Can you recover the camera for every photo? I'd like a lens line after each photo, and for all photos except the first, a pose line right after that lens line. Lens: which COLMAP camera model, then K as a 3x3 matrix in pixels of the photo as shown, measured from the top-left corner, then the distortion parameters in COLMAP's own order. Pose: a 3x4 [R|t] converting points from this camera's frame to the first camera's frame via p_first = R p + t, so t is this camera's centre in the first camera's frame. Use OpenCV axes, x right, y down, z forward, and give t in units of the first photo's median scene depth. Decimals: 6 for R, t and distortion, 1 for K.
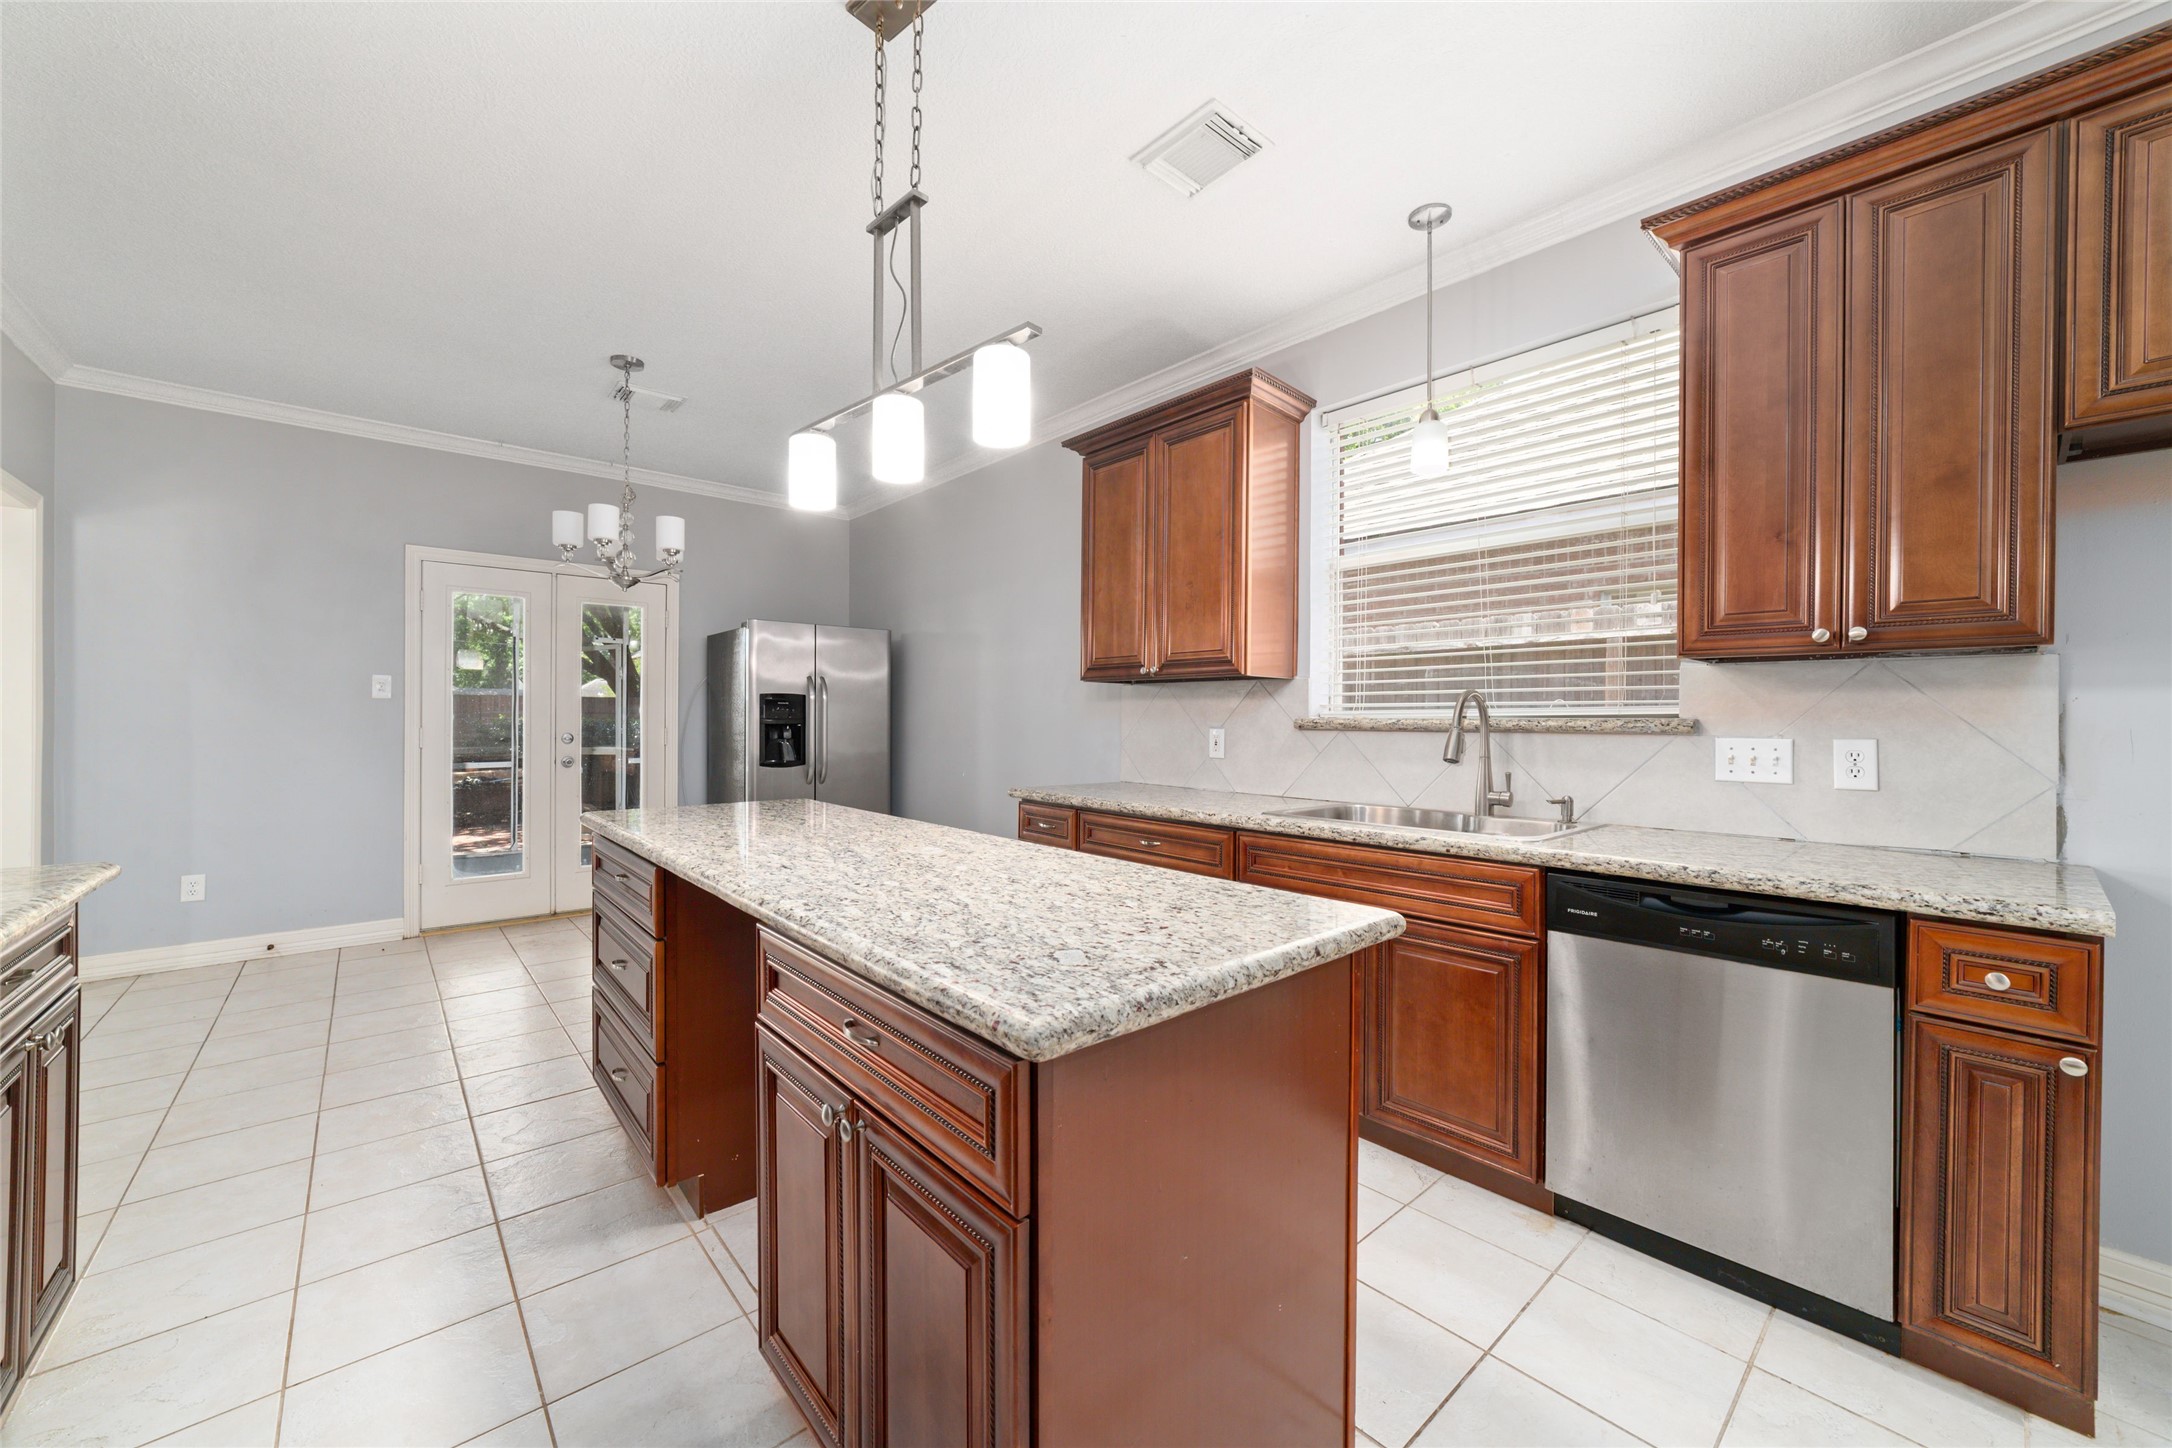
lens RADIAL K [[828.6, 0, 1088.1], [0, 828.6, 724.7], [0, 0, 1]] dist [-0.003072, 0.000909]
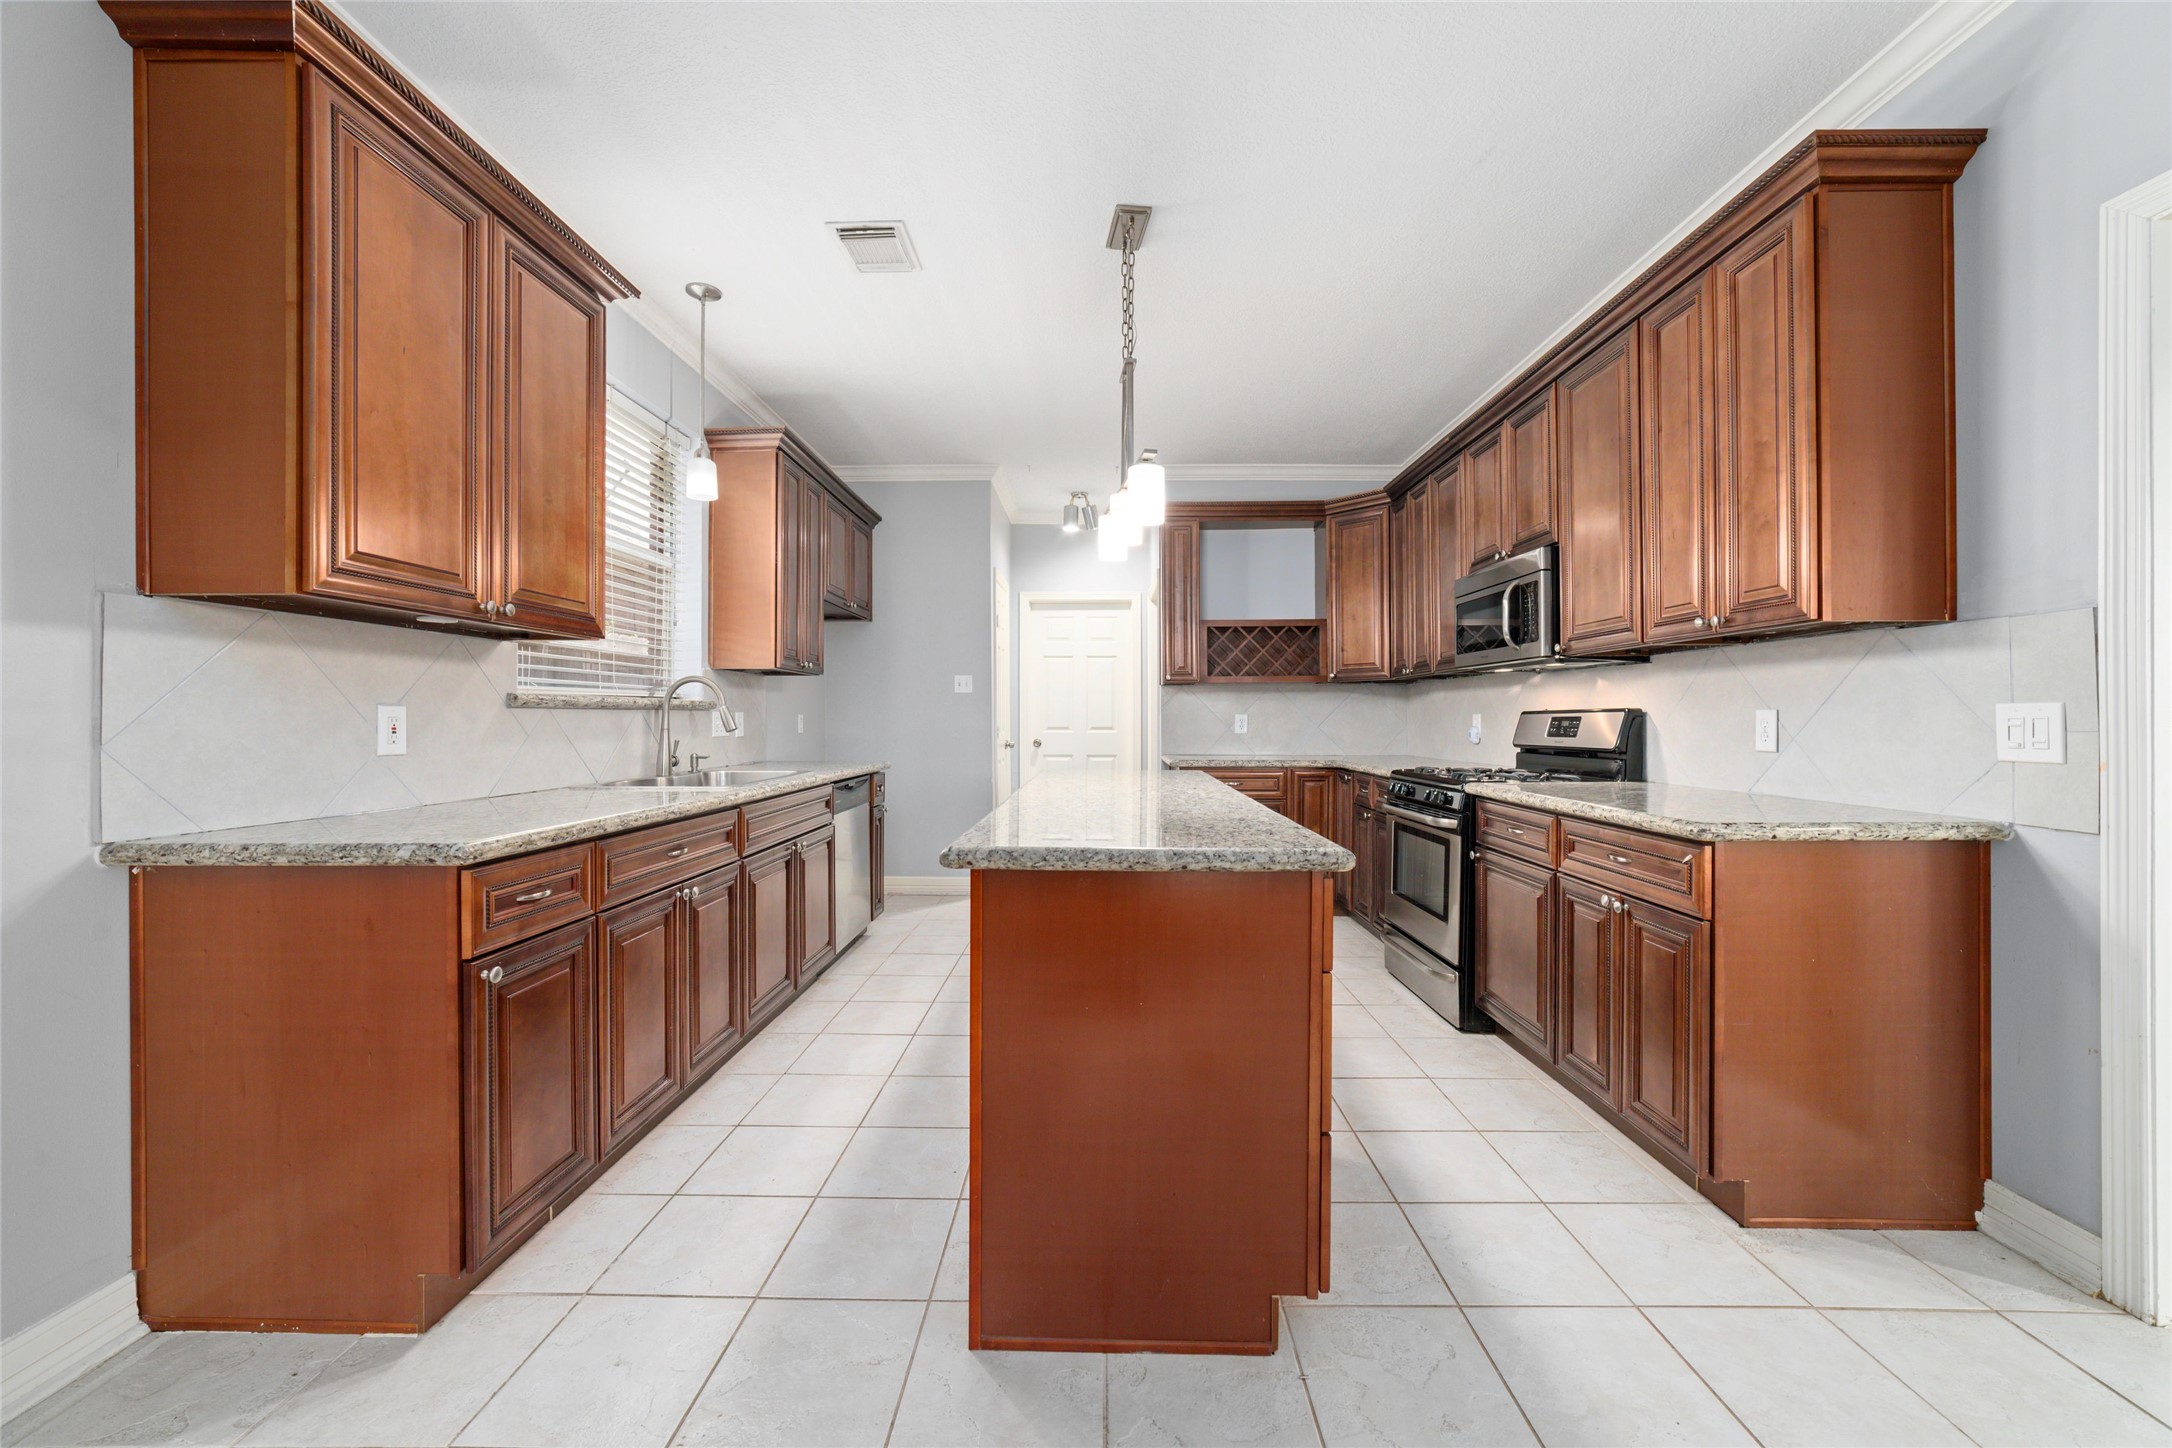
lens RADIAL K [[828.6, 0, 1085.9], [0, 828.6, 718.8], [0, 0, 1]] dist [-0.003072, 0.000909]
pose [[-0.738617, -0.006041, 0.674098, -0.686760], [-0.000401, 0.999964, 0.008522, 0.009808], [-0.674125, 0.006024, -0.738593, 1.227619]]
